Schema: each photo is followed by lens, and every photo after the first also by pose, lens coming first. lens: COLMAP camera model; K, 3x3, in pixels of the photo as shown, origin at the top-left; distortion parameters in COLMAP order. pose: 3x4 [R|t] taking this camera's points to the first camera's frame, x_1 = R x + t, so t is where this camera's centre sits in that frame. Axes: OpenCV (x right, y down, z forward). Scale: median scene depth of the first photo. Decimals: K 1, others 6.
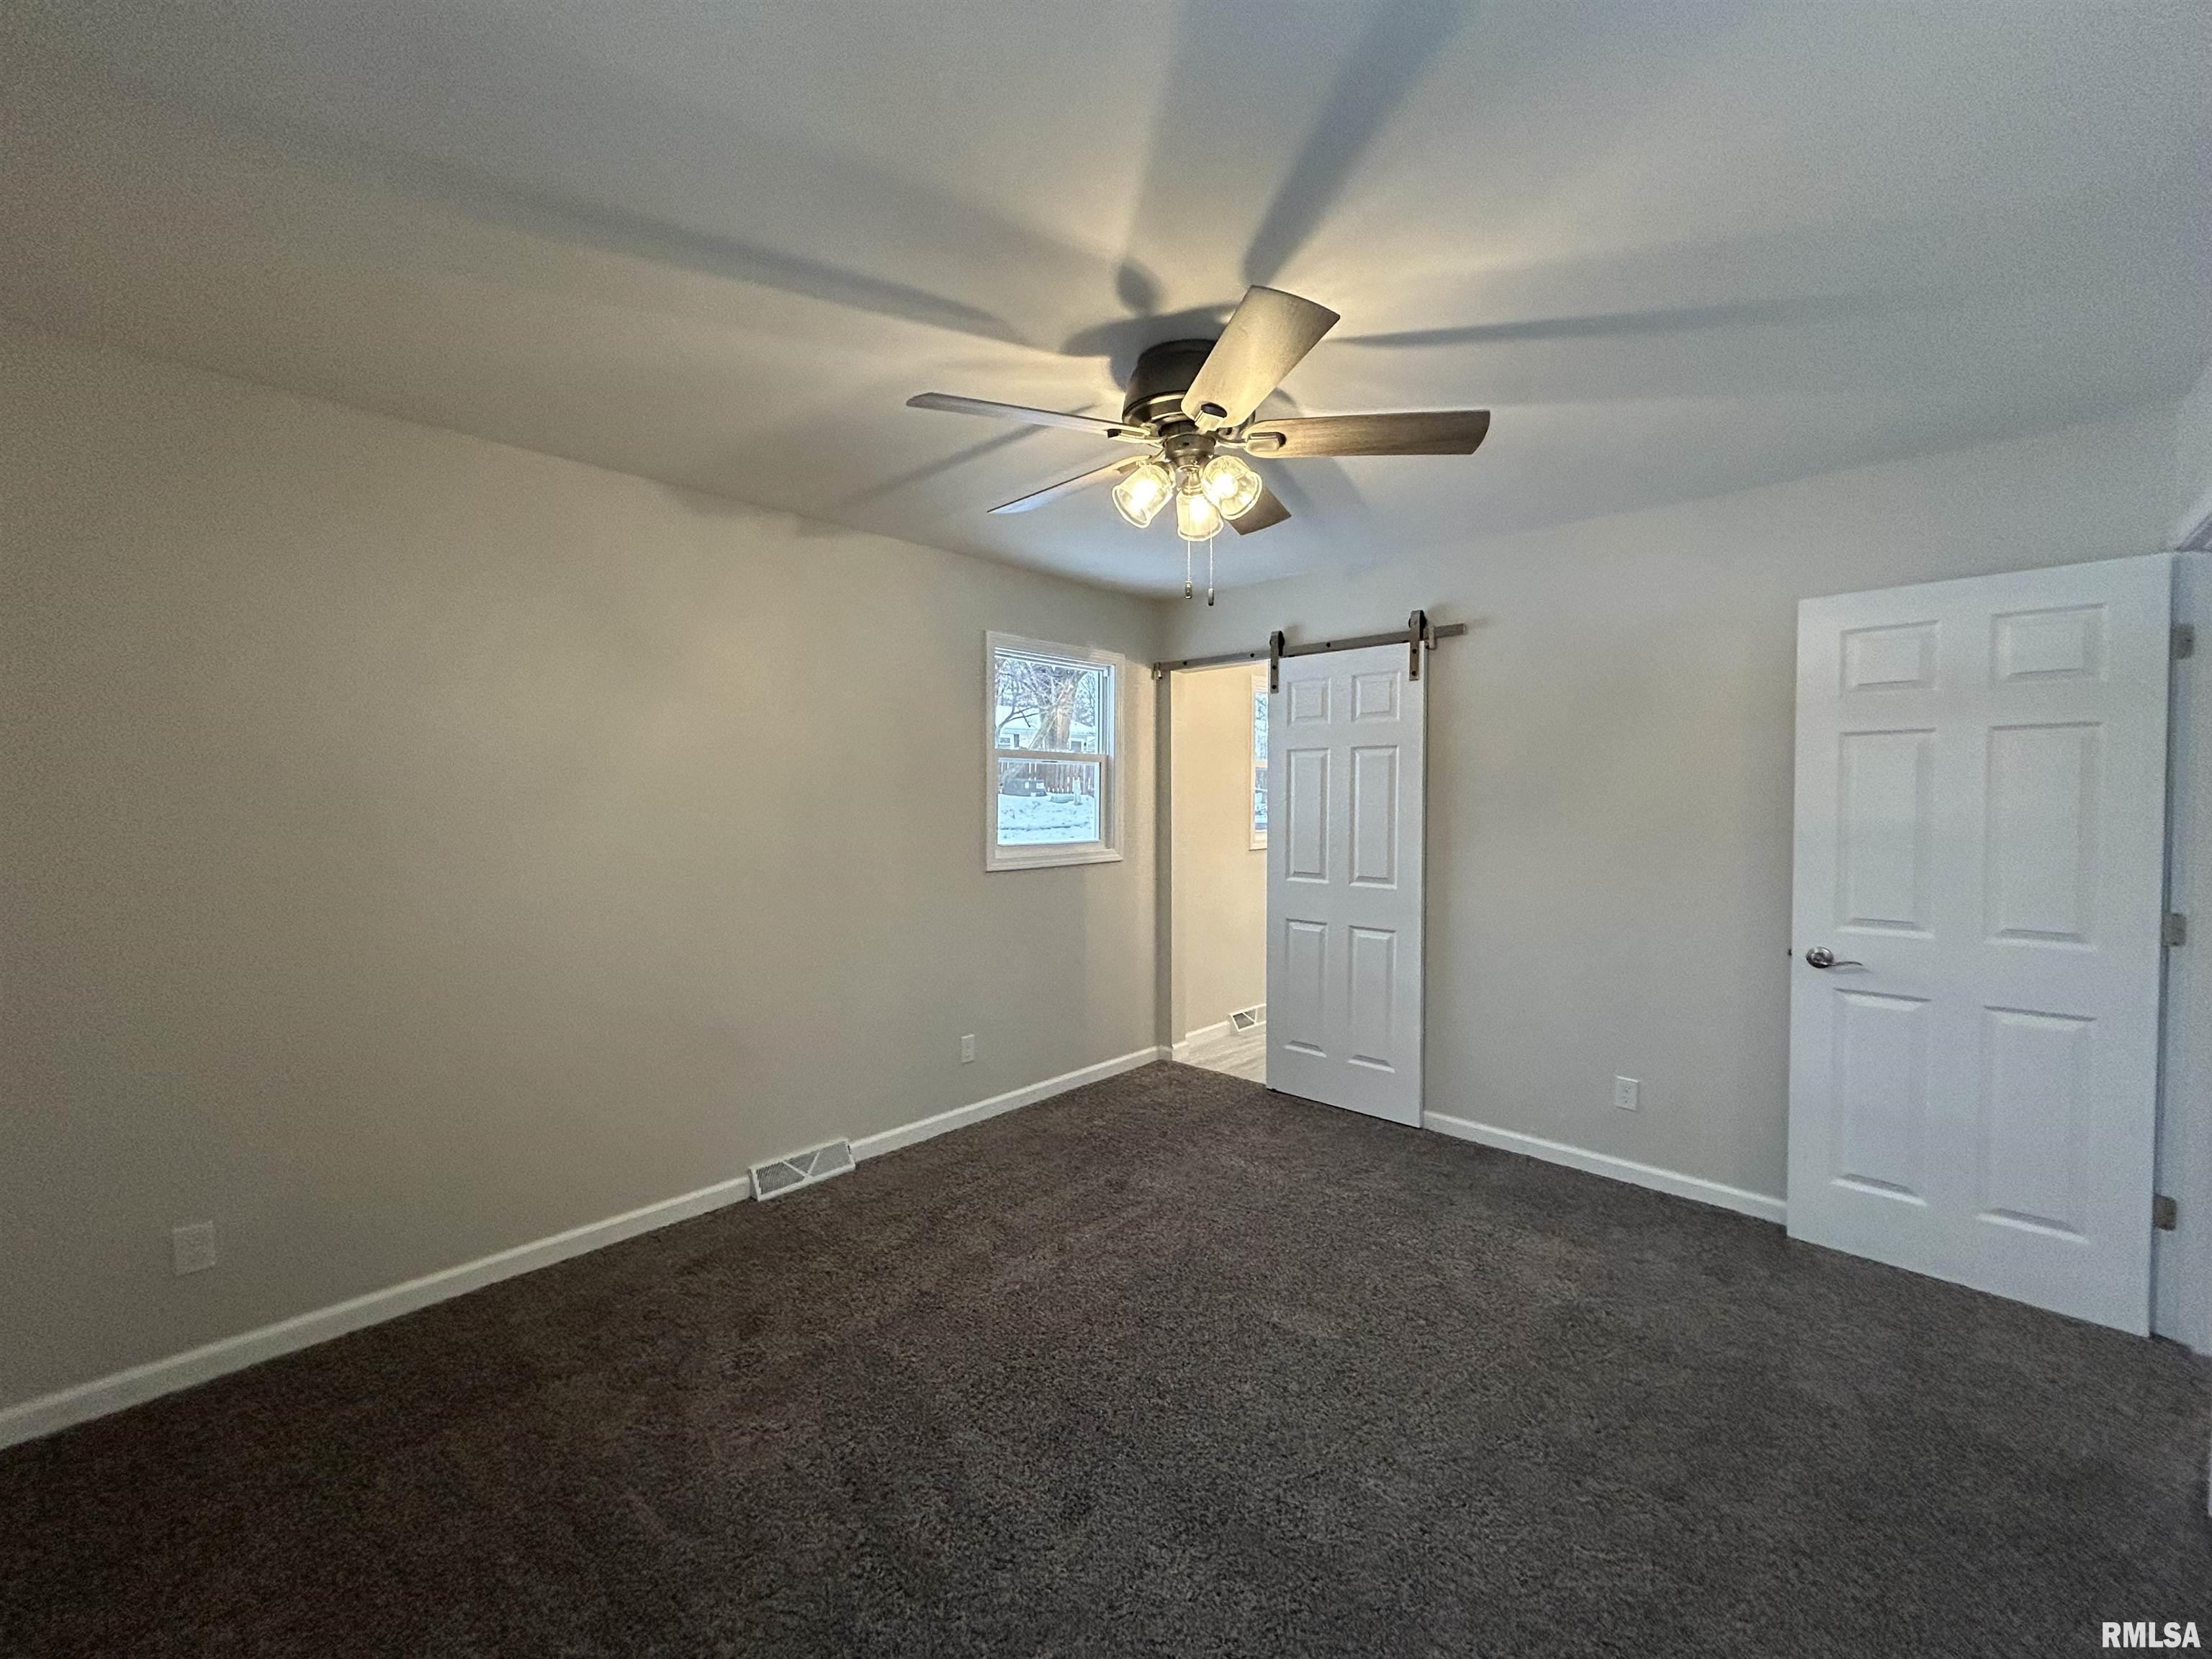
lens RADIAL K [[887.0, 0, 1103.0], [0, 887.0, 822.2], [0, 0, 1]] dist [-0.000927, -0.000626]
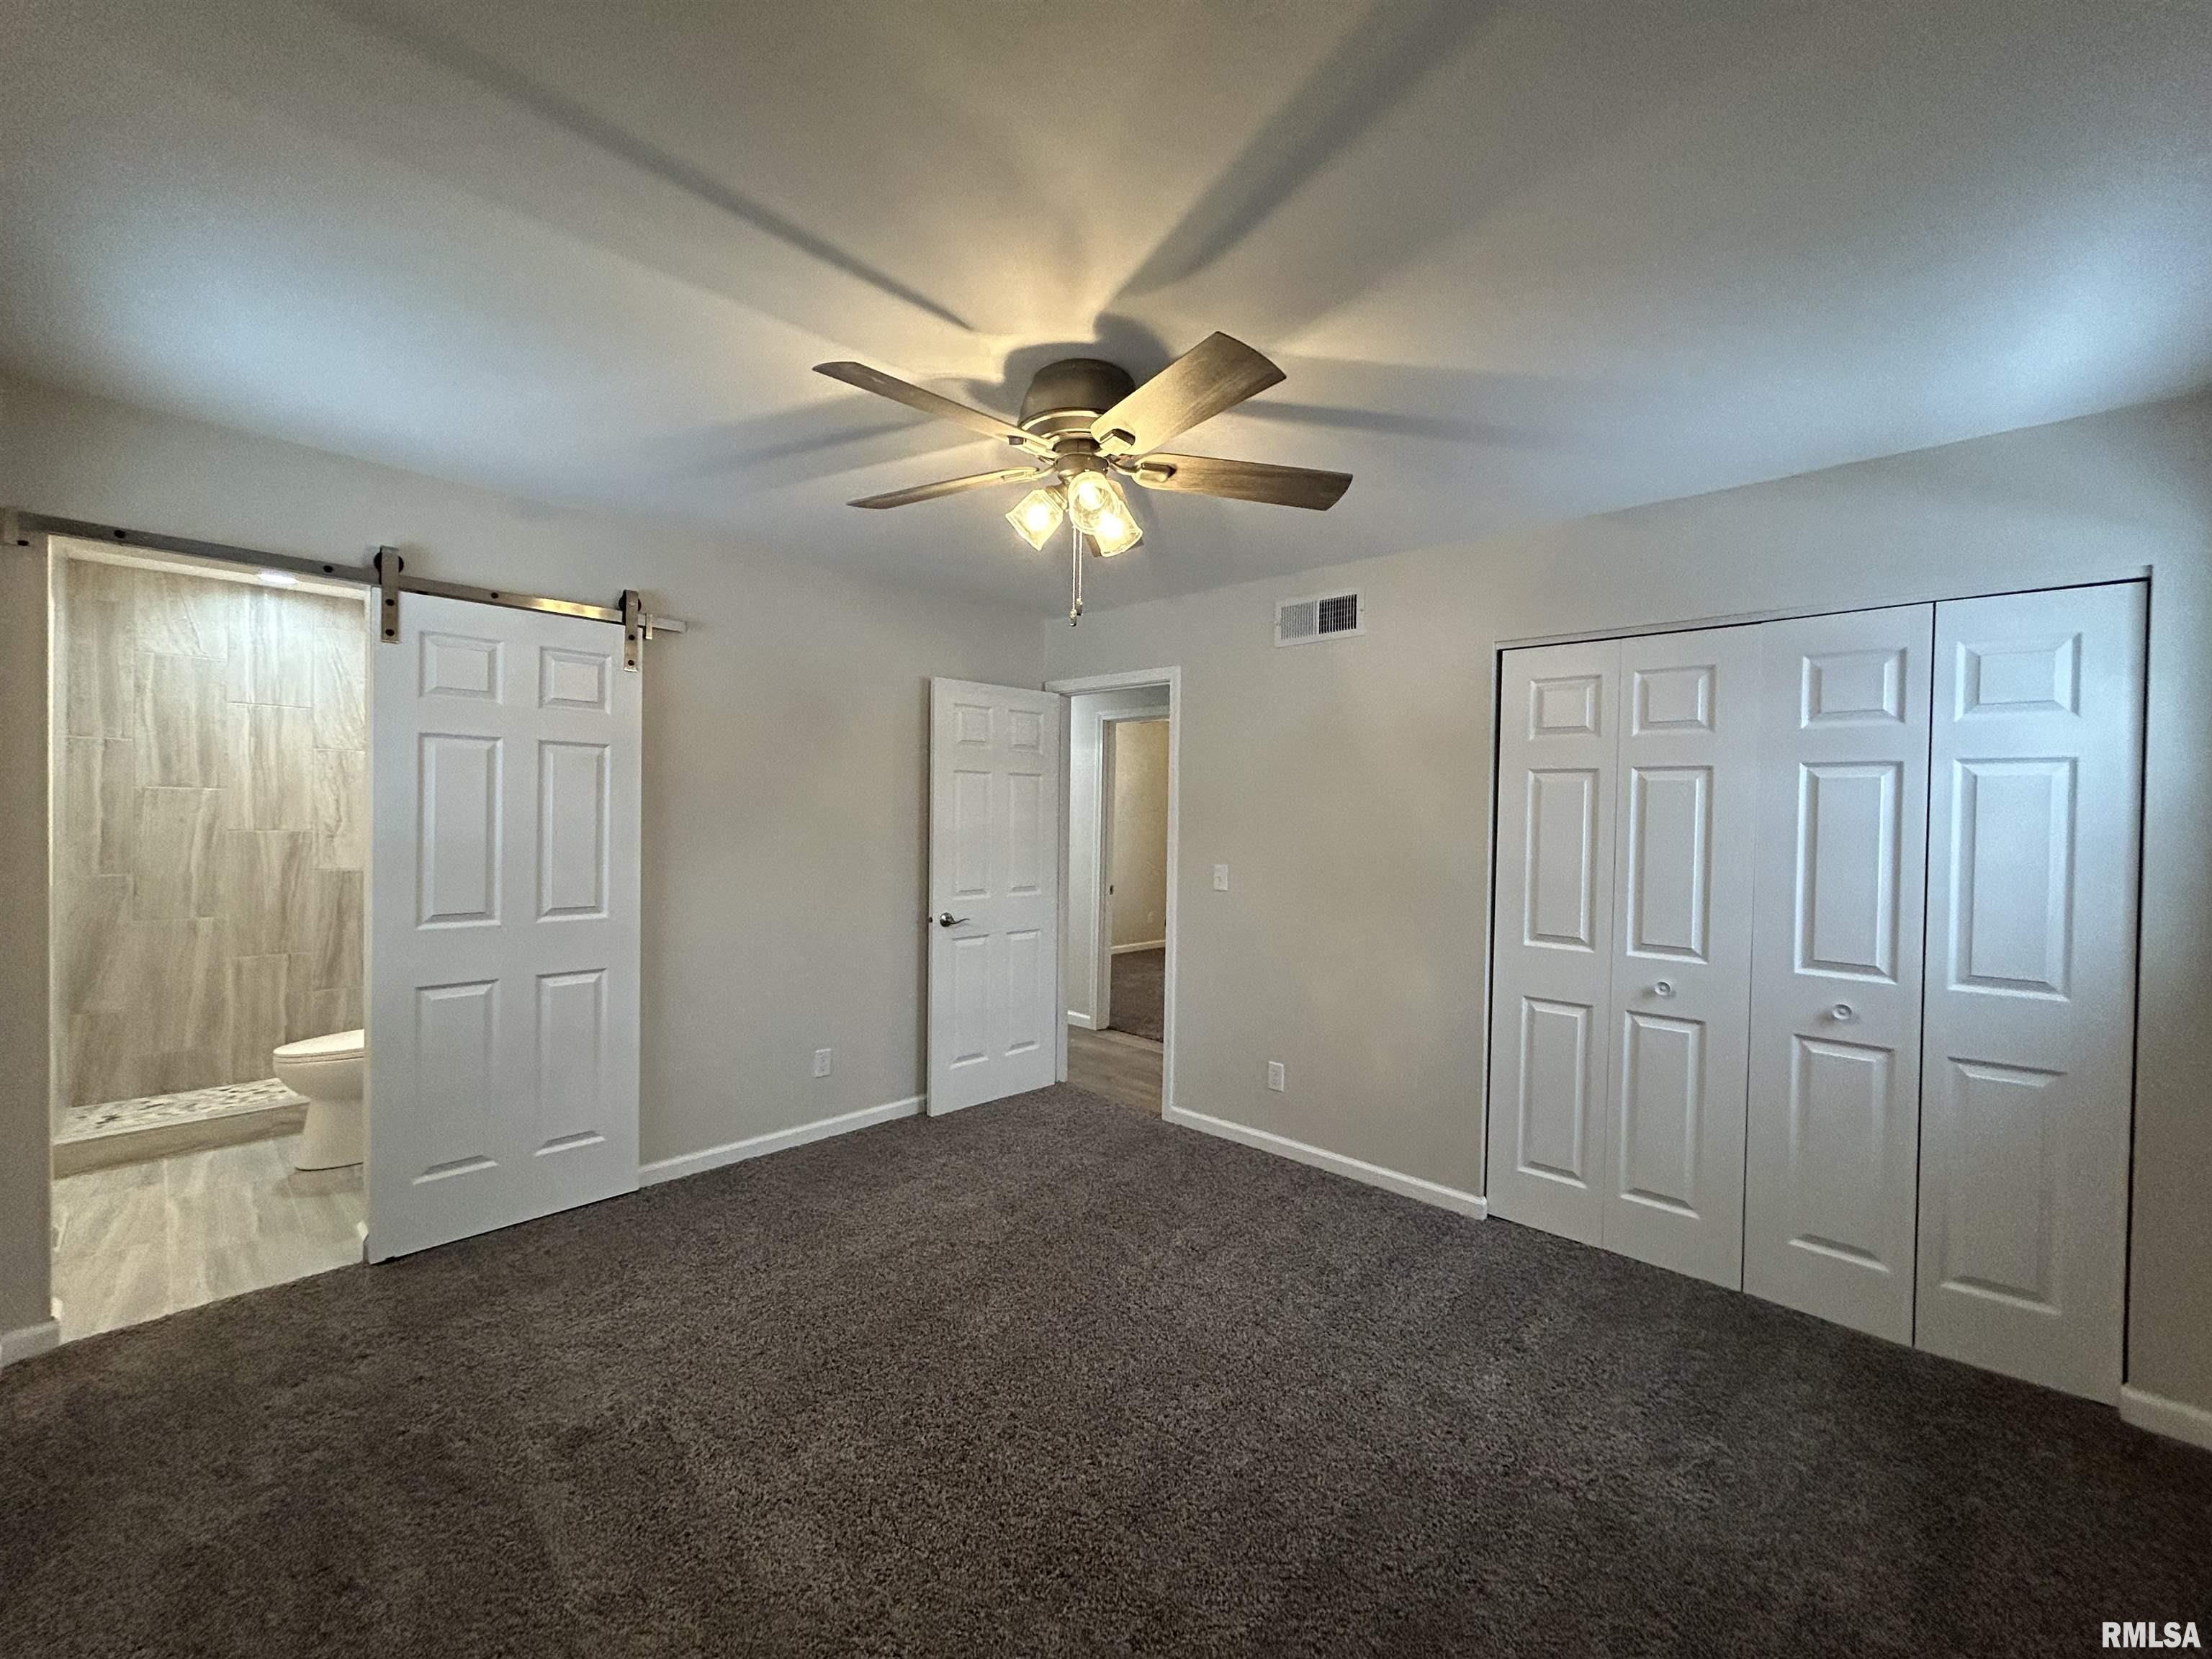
lens RADIAL K [[887.0, 0, 1107.9], [0, 887.0, 826.0], [0, 0, 1]] dist [-0.000927, -0.000626]
pose [[0.002913, -0.011007, 0.999935, -0.504425], [0.015030, 0.999827, 0.010962, -0.012791], [-0.999883, 0.014997, 0.003078, 0.535861]]
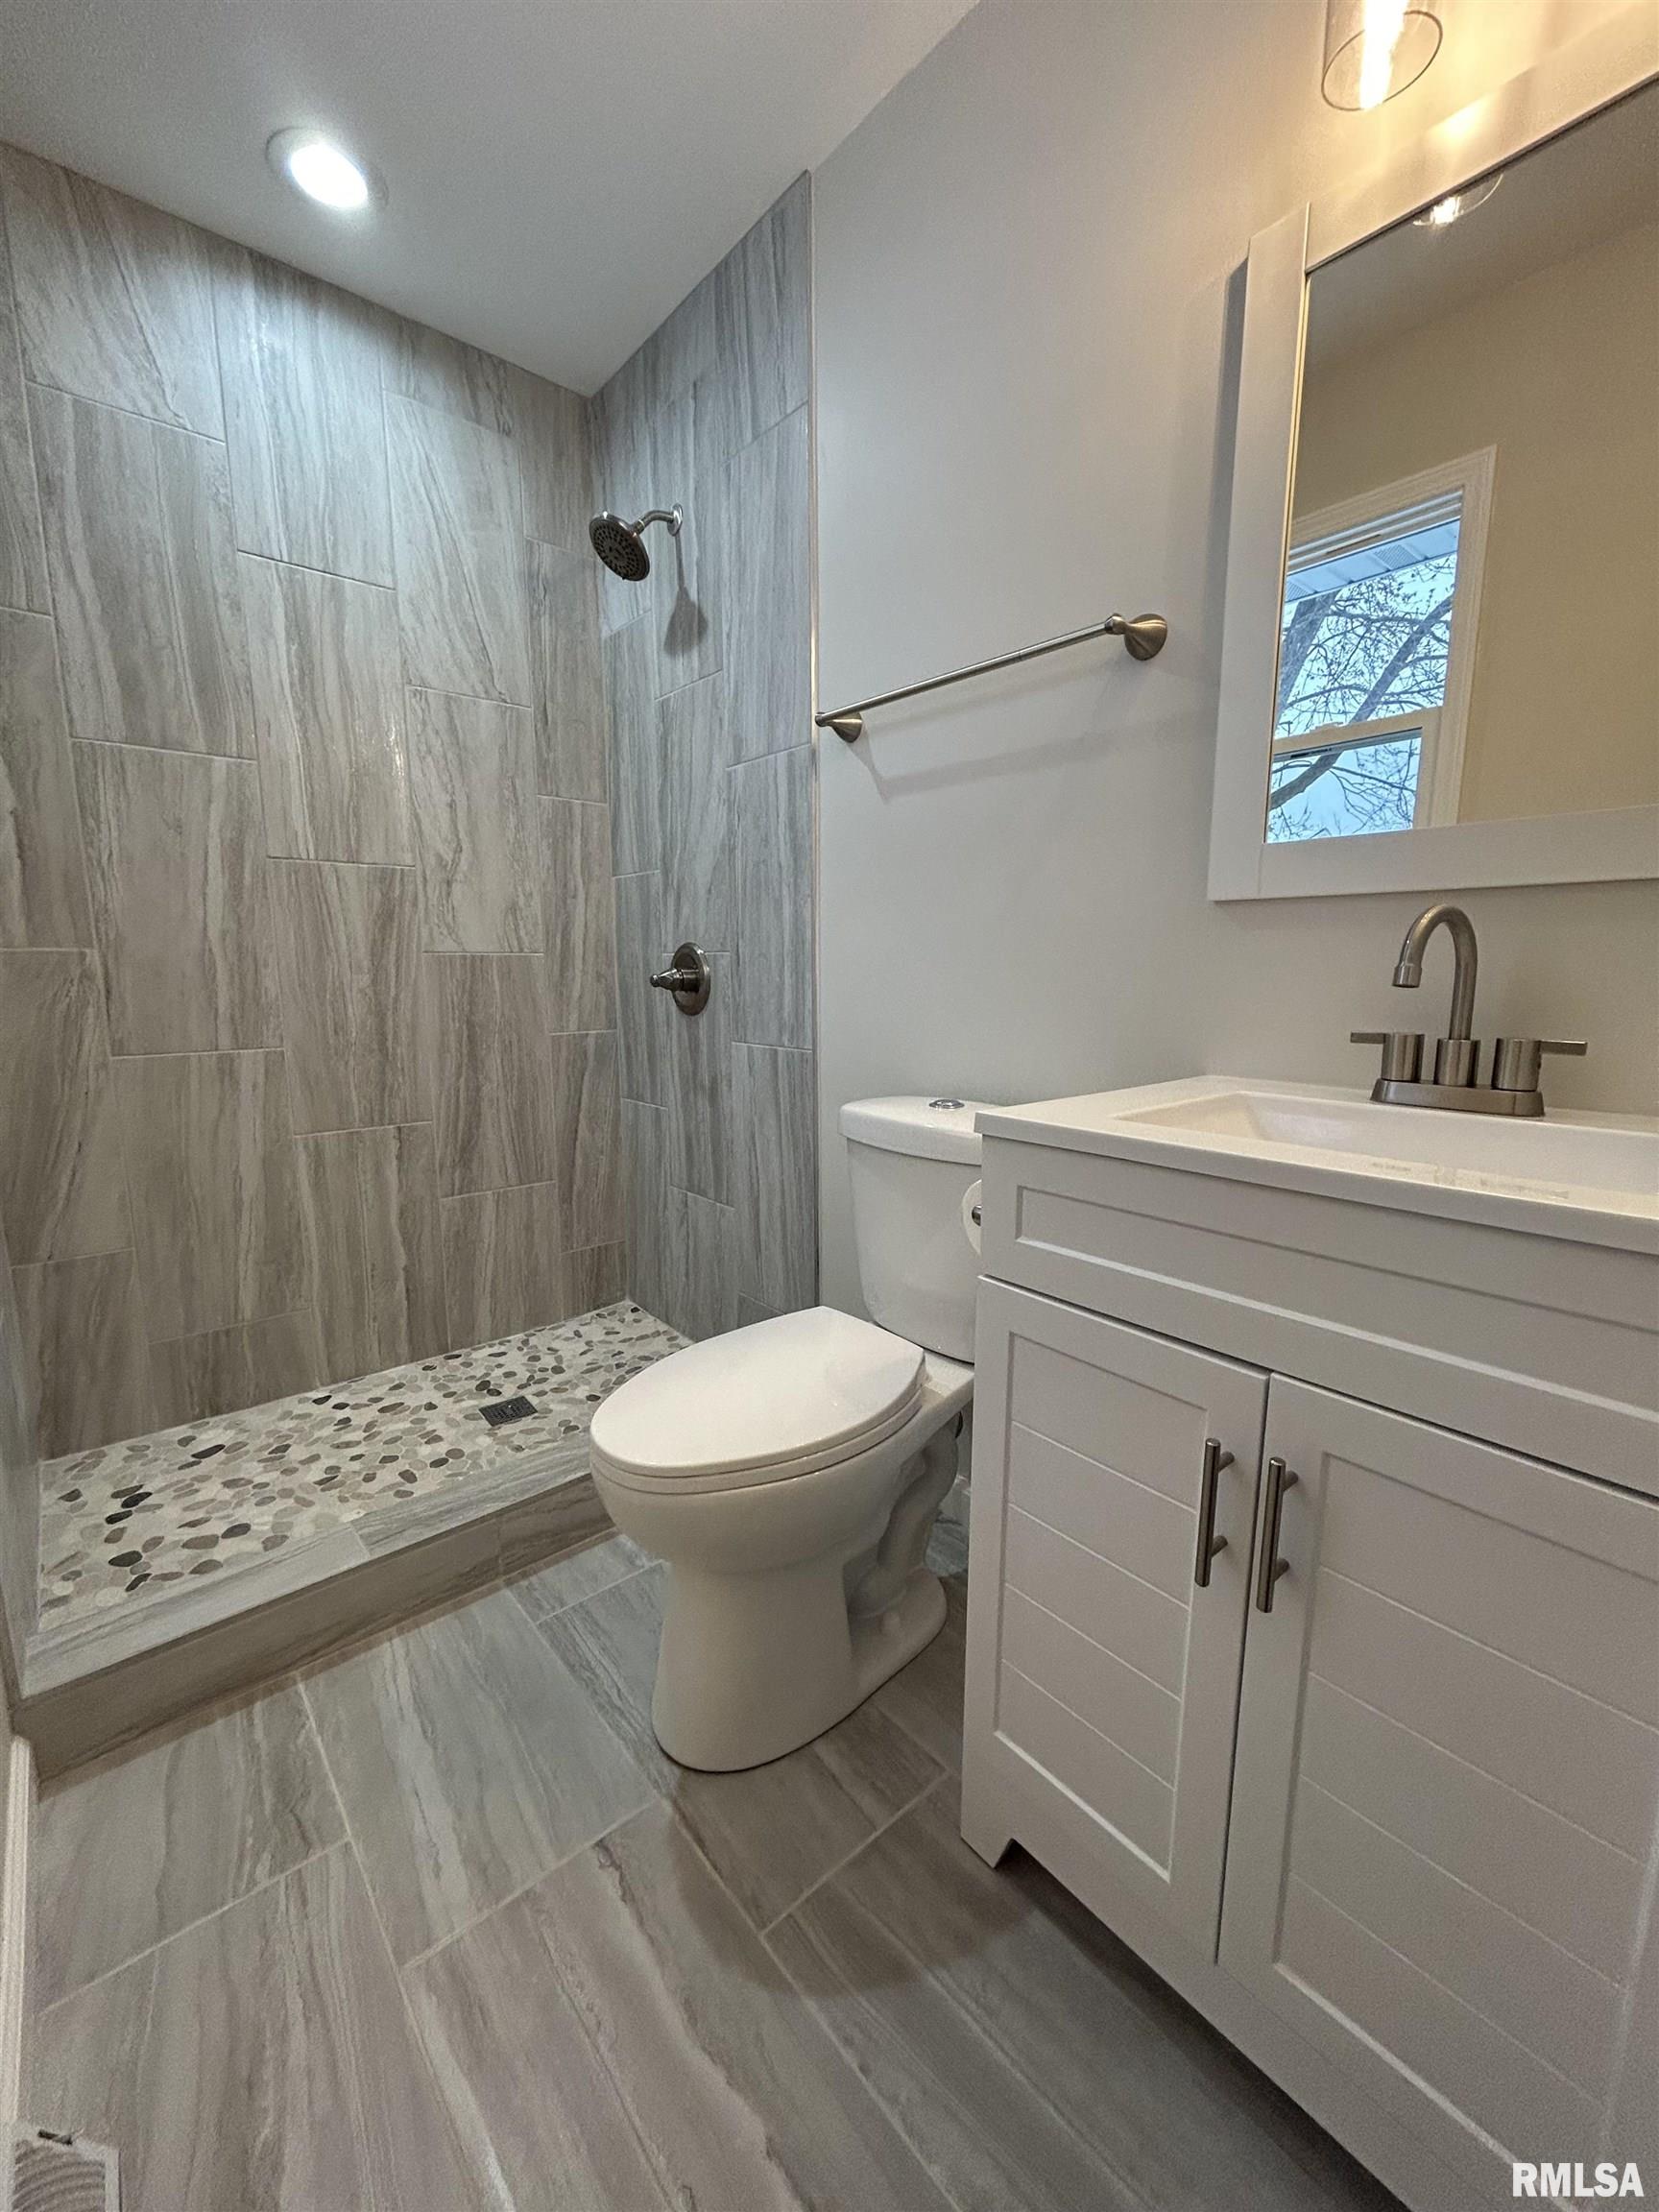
lens RADIAL K [[887.0, 0, 832.8], [0, 887.0, 1103.1], [0, 0, 1]] dist [-0.000927, -0.000626]
pose [[0.113340, -0.154848, 0.981415, -0.138376], [0.033130, 0.987820, 0.152032, 0.029716], [-0.993004, 0.015283, 0.117090, 0.962471]]
